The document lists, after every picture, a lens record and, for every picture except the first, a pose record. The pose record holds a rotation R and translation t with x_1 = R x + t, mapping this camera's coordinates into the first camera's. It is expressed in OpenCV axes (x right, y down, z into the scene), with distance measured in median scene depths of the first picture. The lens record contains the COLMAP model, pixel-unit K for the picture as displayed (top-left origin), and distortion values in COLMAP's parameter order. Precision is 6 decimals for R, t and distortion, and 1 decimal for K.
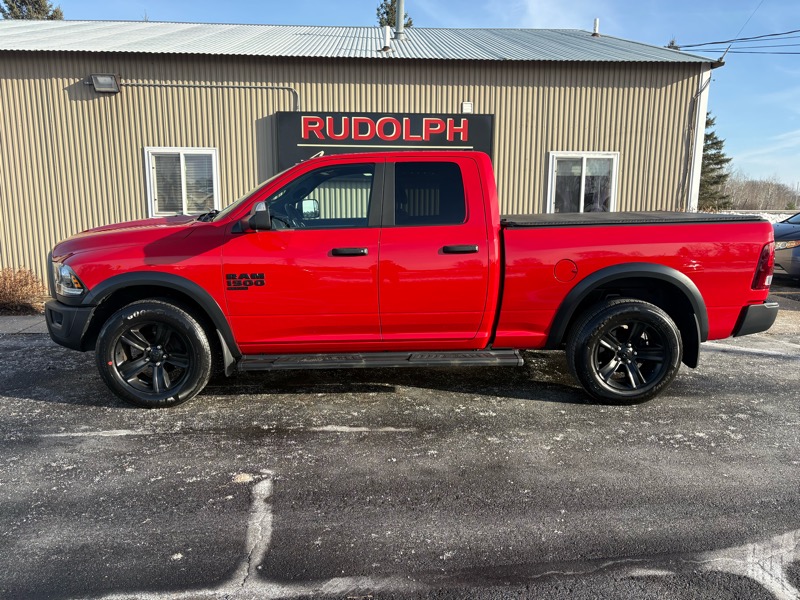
lens RADIAL K [[572.4, 0, 395.0], [0, 572.4, 299.0], [0, 0, 1]] dist [0.014763, -0.022441]
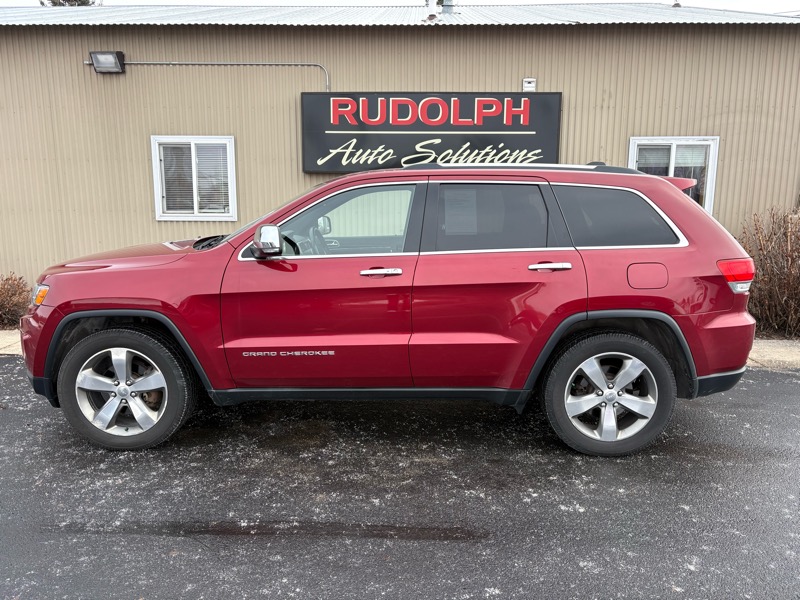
lens RADIAL K [[572.4, 0, 396.5], [0, 572.4, 301.8], [0, 0, 1]] dist [0.014763, -0.022441]
pose [[0.997030, 0.012227, -0.076044, 0.002040], [-0.011960, 0.999921, 0.003964, -0.022083], [0.076086, -0.003043, 0.997097, 0.162491]]
